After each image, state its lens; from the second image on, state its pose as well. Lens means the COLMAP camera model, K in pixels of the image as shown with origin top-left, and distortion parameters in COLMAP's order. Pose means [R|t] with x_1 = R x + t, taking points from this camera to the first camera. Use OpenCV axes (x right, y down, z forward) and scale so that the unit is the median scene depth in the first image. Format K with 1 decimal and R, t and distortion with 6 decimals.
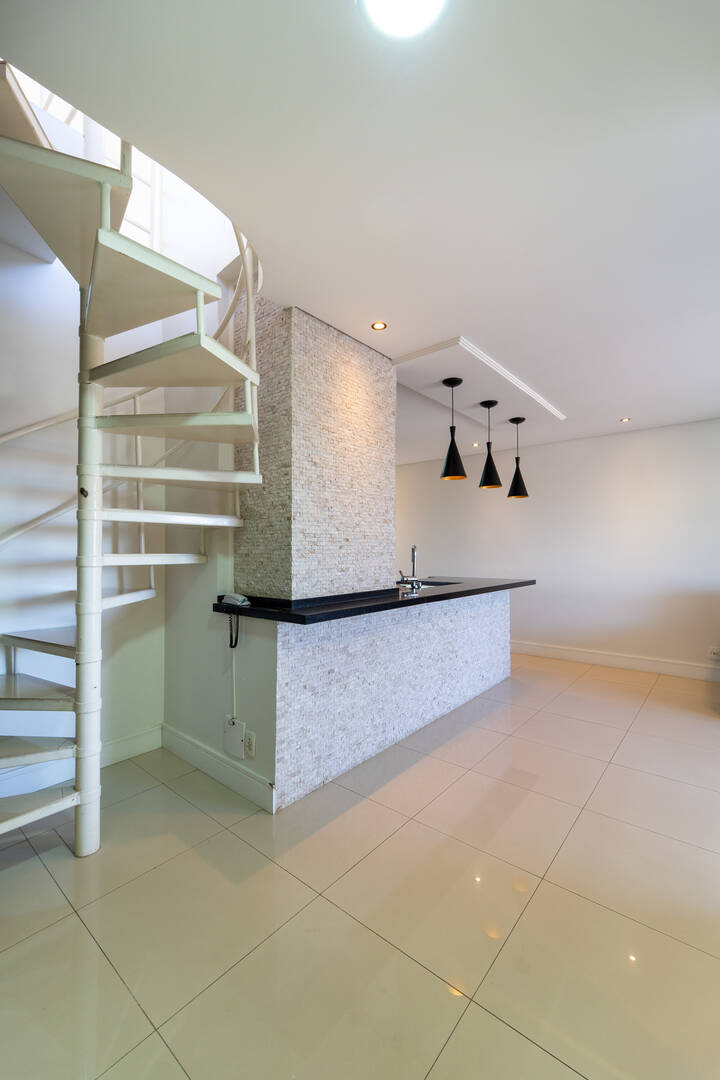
lens RADIAL K [[431.6, 0, 342.8], [0, 431.6, 542.8], [0, 0, 1]] dist [0.000961, -0.002673]
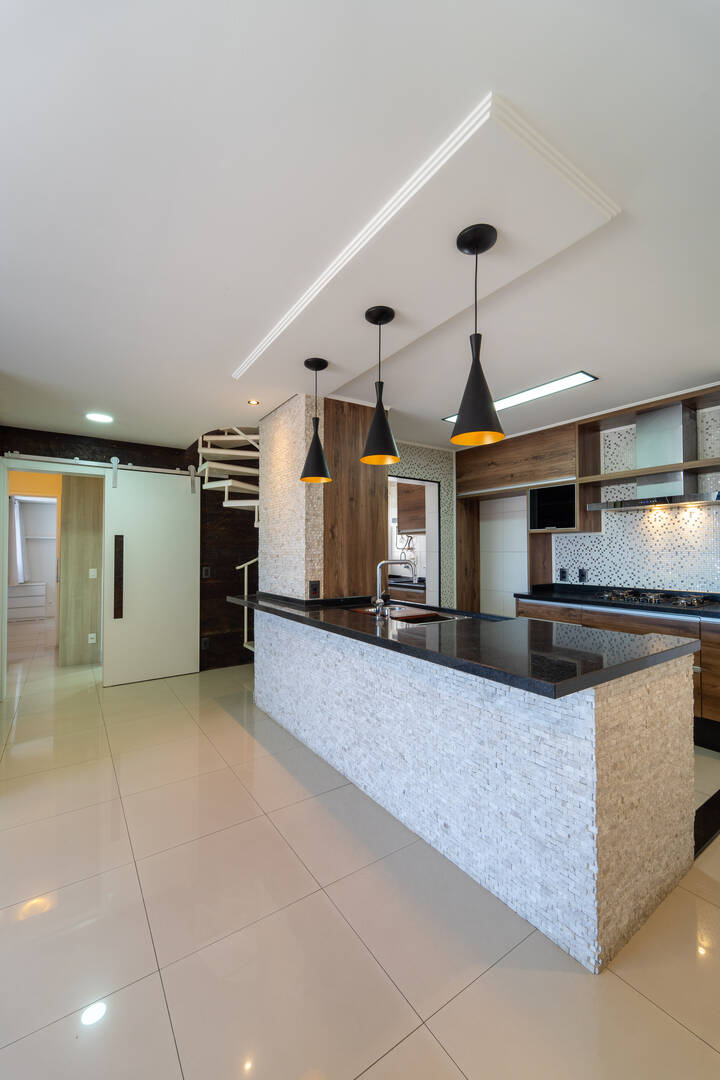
lens RADIAL K [[431.6, 0, 357.8], [0, 431.6, 542.0], [0, 0, 1]] dist [0.000961, -0.002673]
pose [[-0.242510, -0.021581, -0.969909, 1.281486], [0.019717, 0.999436, -0.027168, -0.008622], [0.969949, -0.025712, -0.241948, 1.572206]]
